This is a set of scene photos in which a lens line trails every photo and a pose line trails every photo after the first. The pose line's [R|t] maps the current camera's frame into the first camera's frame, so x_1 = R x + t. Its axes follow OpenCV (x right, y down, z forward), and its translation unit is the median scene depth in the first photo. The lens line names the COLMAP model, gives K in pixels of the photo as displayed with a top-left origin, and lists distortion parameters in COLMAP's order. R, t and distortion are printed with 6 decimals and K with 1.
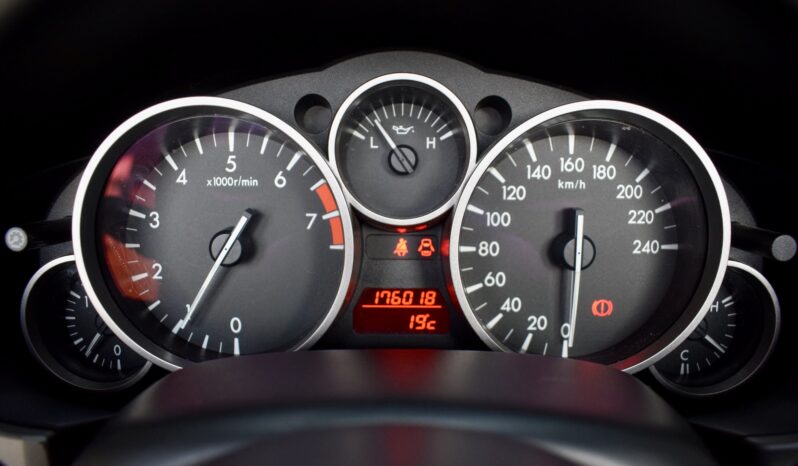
lens RADIAL K [[618.6, 0, 399.0], [0, 618.6, 233.0], [0, 0, 1]] dist [-0.104386, 0.015472]
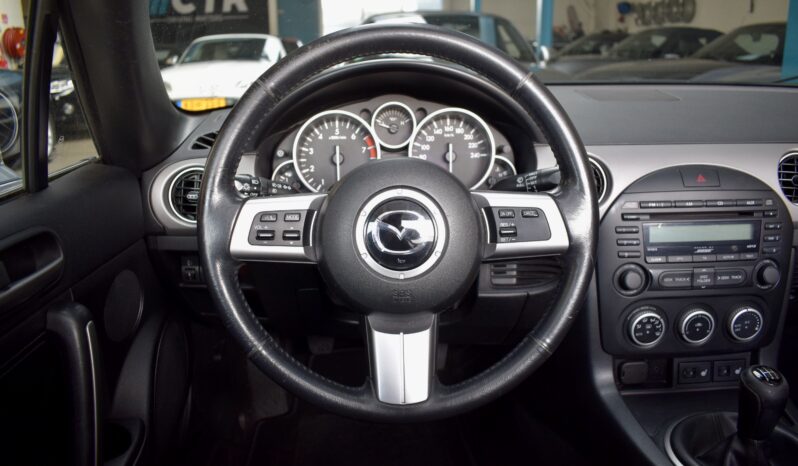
lens RADIAL K [[618.6, 0, 399.0], [0, 618.6, 233.0], [0, 0, 1]] dist [-0.104386, 0.015472]
pose [[0.998983, -0.033749, 0.029903, -0.075641], [0.033132, 0.999232, 0.020898, 0.336849], [-0.030586, -0.019886, 0.999334, -2.078591]]
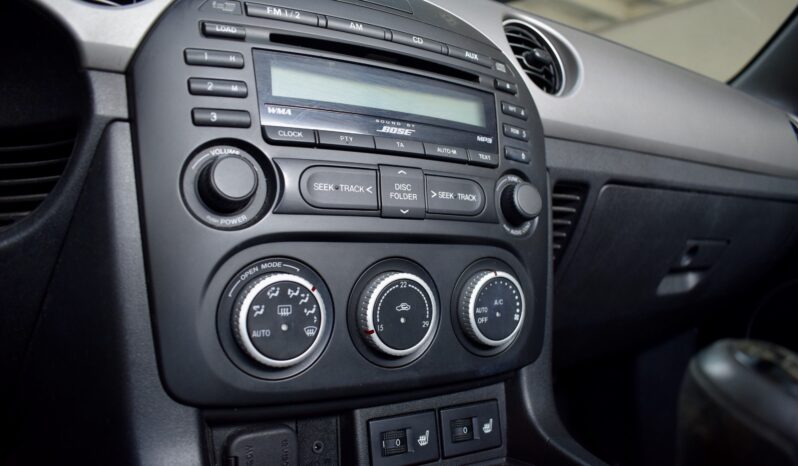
lens RADIAL K [[618.6, 0, 399.0], [0, 618.6, 233.0], [0, 0, 1]] dist [-0.104386, 0.015472]
pose [[0.840048, 0.018578, 0.542195, 0.726477], [0.123662, 0.966546, -0.224713, 0.996008], [-0.528231, 0.255818, 0.809648, -0.336364]]
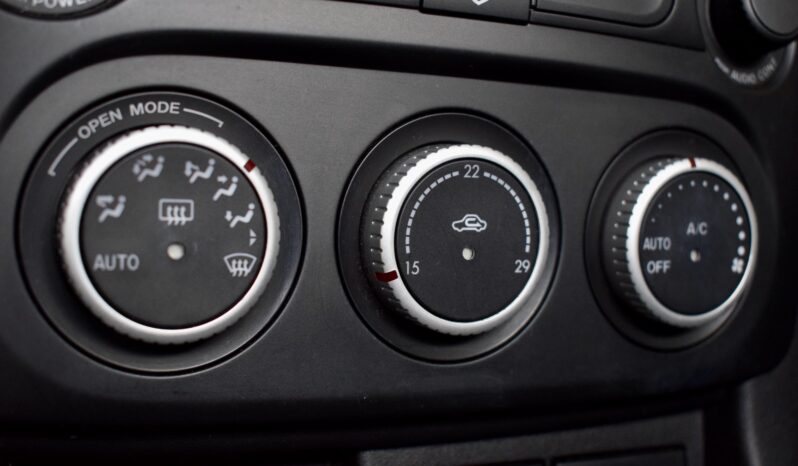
lens RADIAL K [[977.3, 0, 399.0], [0, 977.3, 233.0], [0, 0, 1]] dist [-0.080497, -0.007731]
pose [[0.909043, 0.010248, 0.416577, 0.990866], [0.067671, 0.982796, -0.171848, 1.011089], [-0.411172, 0.184408, 0.892710, -0.038795]]
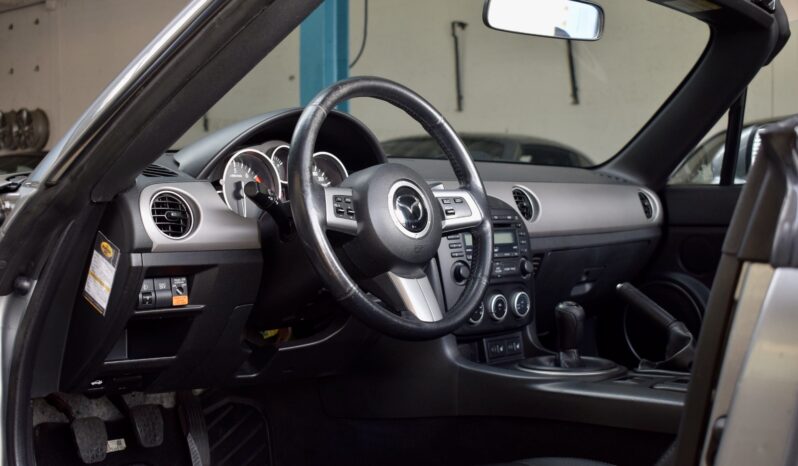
lens RADIAL K [[1108.9, 0, 399.0], [0, 1108.9, 233.0], [0, 0, 1]] dist [-0.003257, -0.002036]
pose [[0.672042, -0.032905, 0.739781, -4.256360], [0.207492, 0.967361, -0.145466, 1.317051], [-0.710849, 0.251258, 0.656935, -3.634187]]
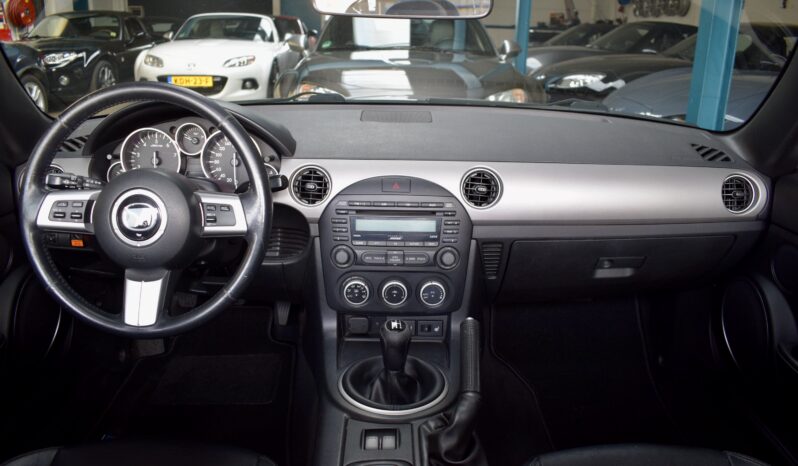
lens RADIAL K [[618.6, 0, 399.0], [0, 618.6, 233.0], [0, 0, 1]] dist [-0.104386, 0.015472]
pose [[0.999808, 0.008600, 0.017630, 1.339515], [-0.009576, 0.998380, 0.056082, 0.268566], [-0.017120, -0.056240, 0.998270, -3.264499]]
